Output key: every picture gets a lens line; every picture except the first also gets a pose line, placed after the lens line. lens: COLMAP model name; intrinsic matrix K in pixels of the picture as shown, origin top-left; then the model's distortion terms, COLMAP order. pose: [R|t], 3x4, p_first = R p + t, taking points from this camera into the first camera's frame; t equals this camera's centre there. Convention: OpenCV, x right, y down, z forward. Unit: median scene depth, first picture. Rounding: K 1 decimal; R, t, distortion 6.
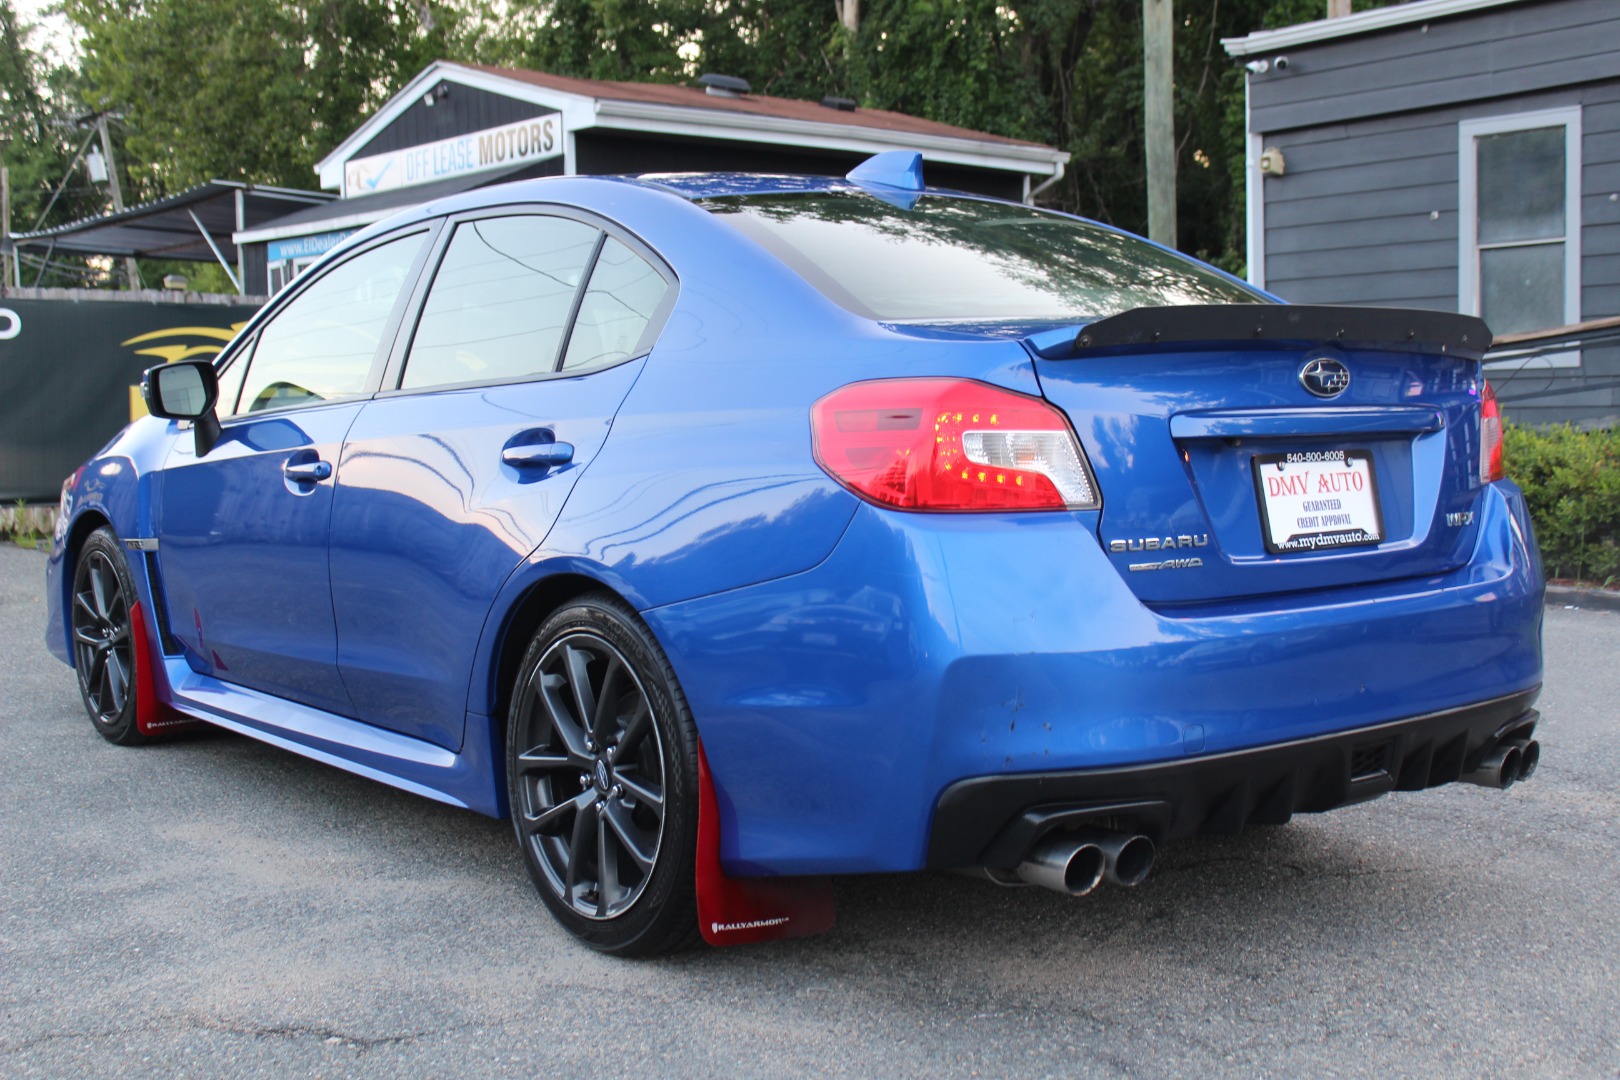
lens RADIAL K [[1855.4, 0, 810.0], [0, 1855.4, 540.0], [0, 0, 1]] dist [-0.061826, -0.009383]
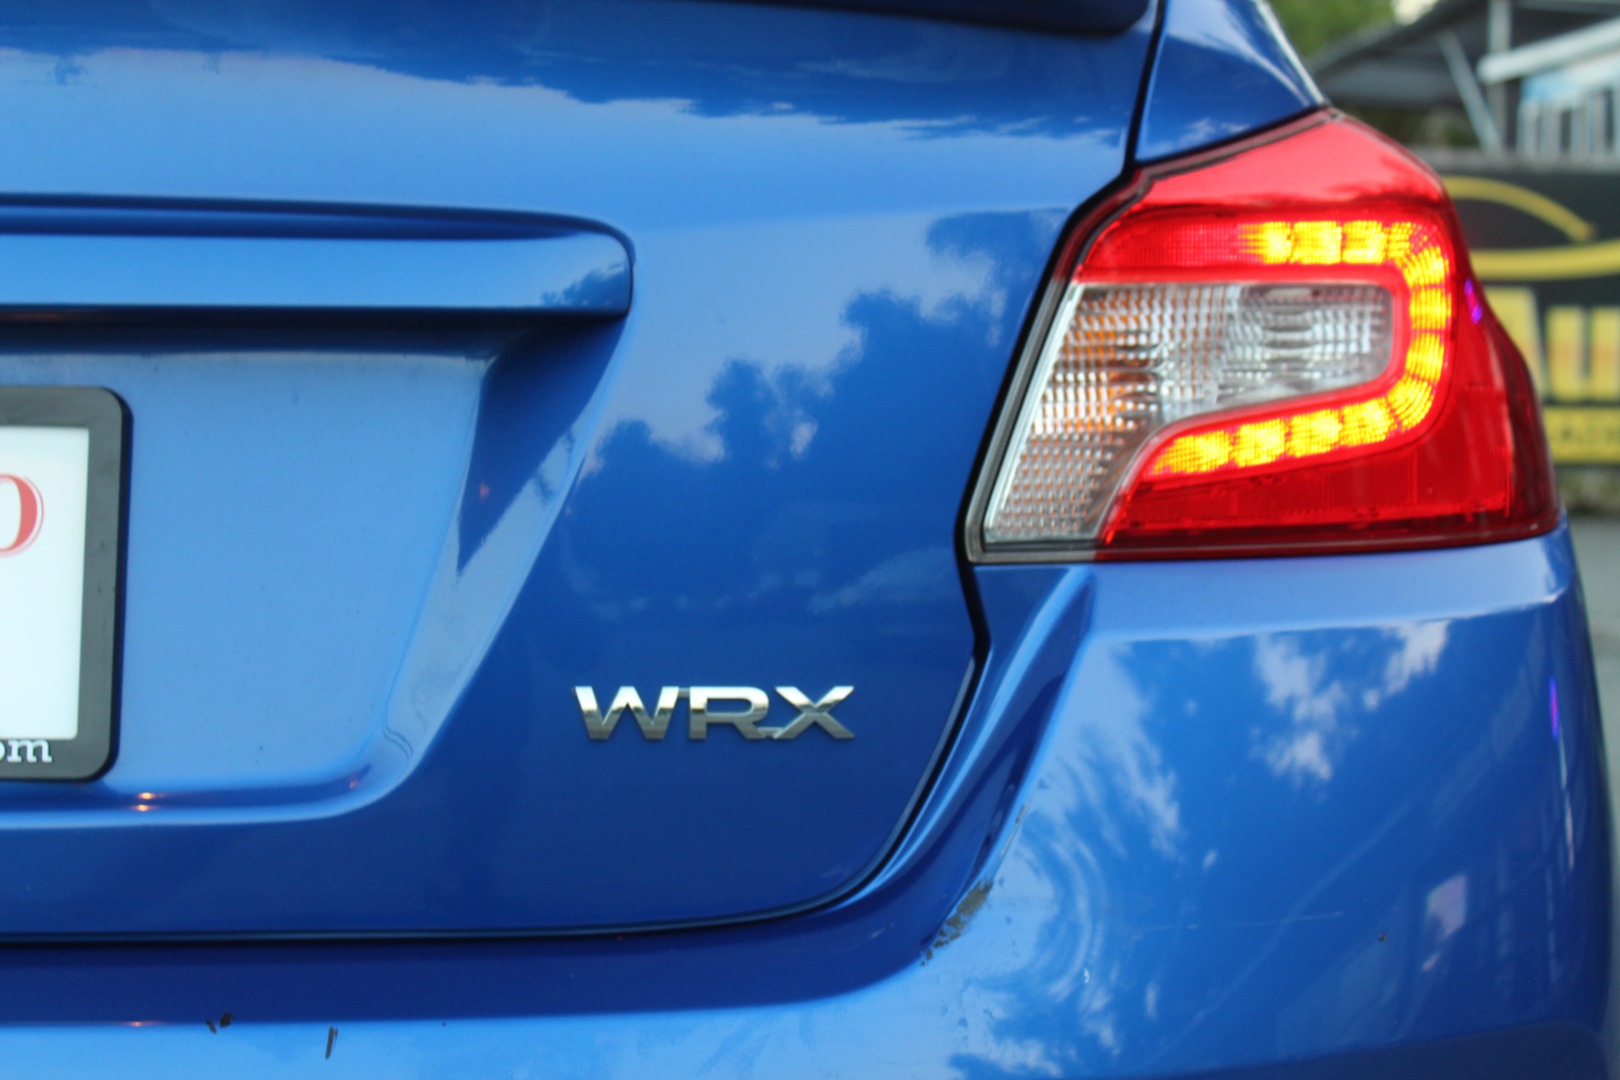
lens RADIAL K [[2572.8, 0, 803.7], [0, 2572.8, 529.2], [0, 0, 1]] dist [0.006659, -0.013812]
pose [[0.798312, 0.068698, -0.598313, 0.538621], [-0.065172, 0.997493, 0.027575, -0.042506], [0.598707, 0.016980, 0.800788, 0.730612]]
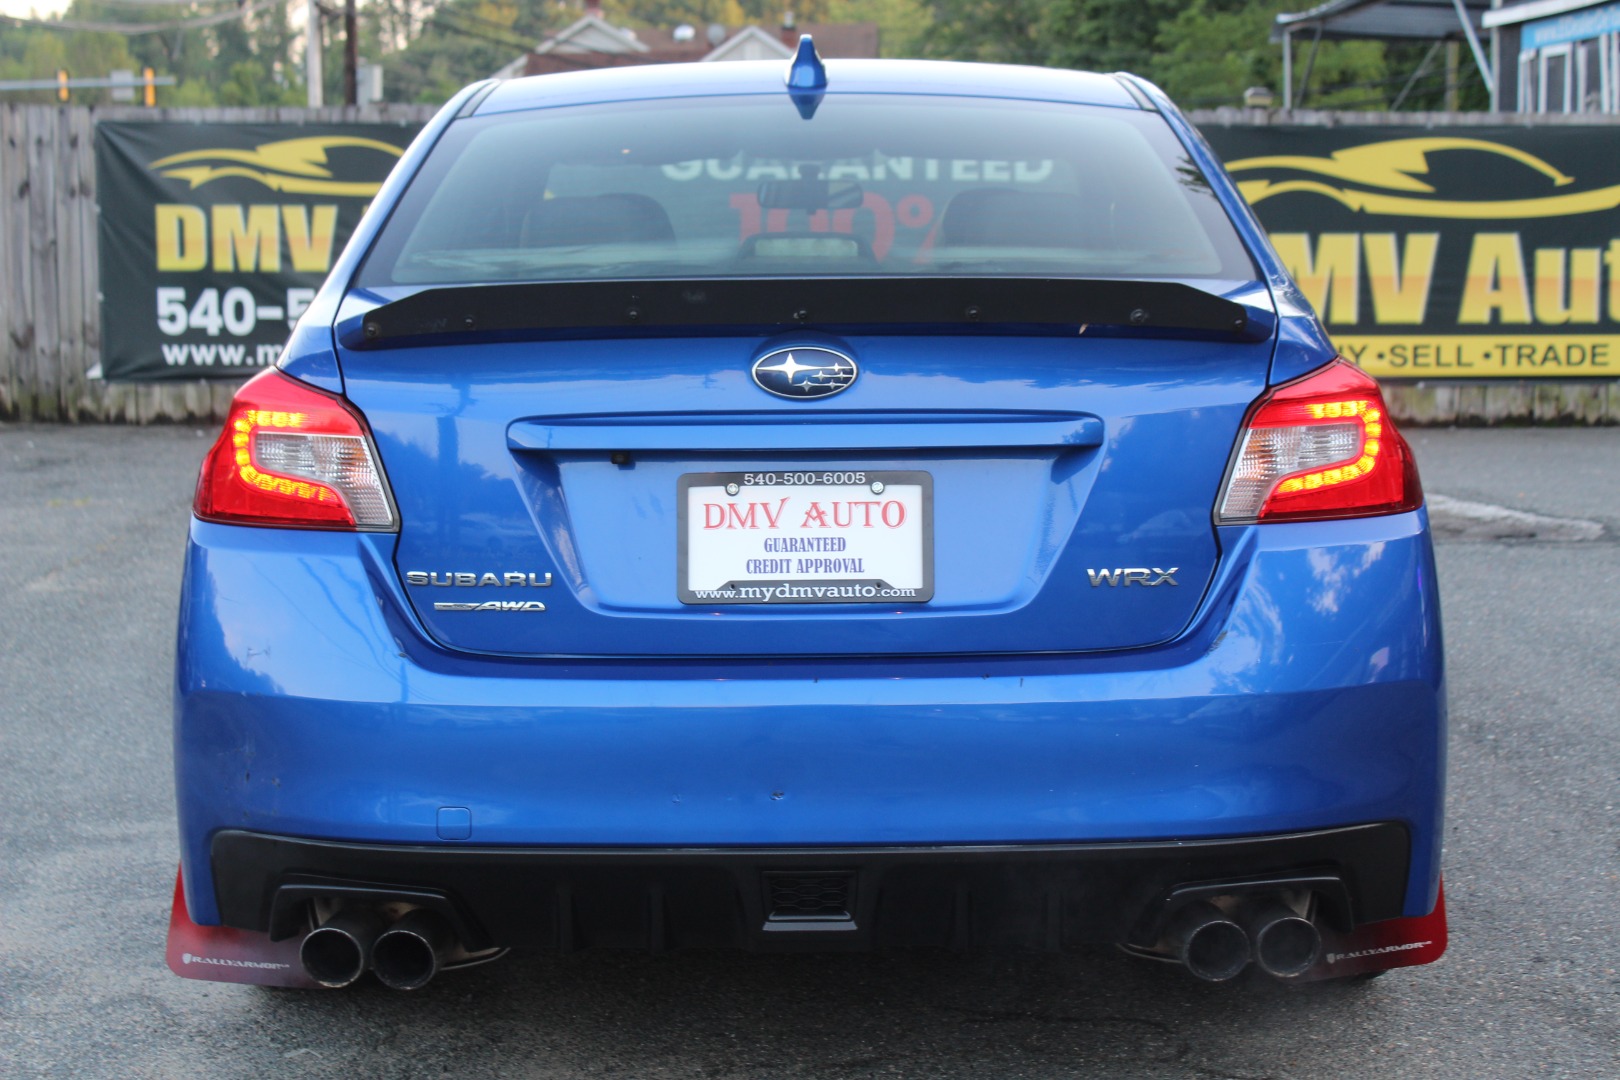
lens RADIAL K [[2572.8, 0, 803.7], [0, 2572.8, 529.2], [0, 0, 1]] dist [0.006659, -0.013812]
pose [[0.796400, 0.074945, -0.600108, 0.808684], [-0.049341, 0.997036, 0.059036, -0.077509], [0.602753, -0.017407, 0.797738, 0.158369]]
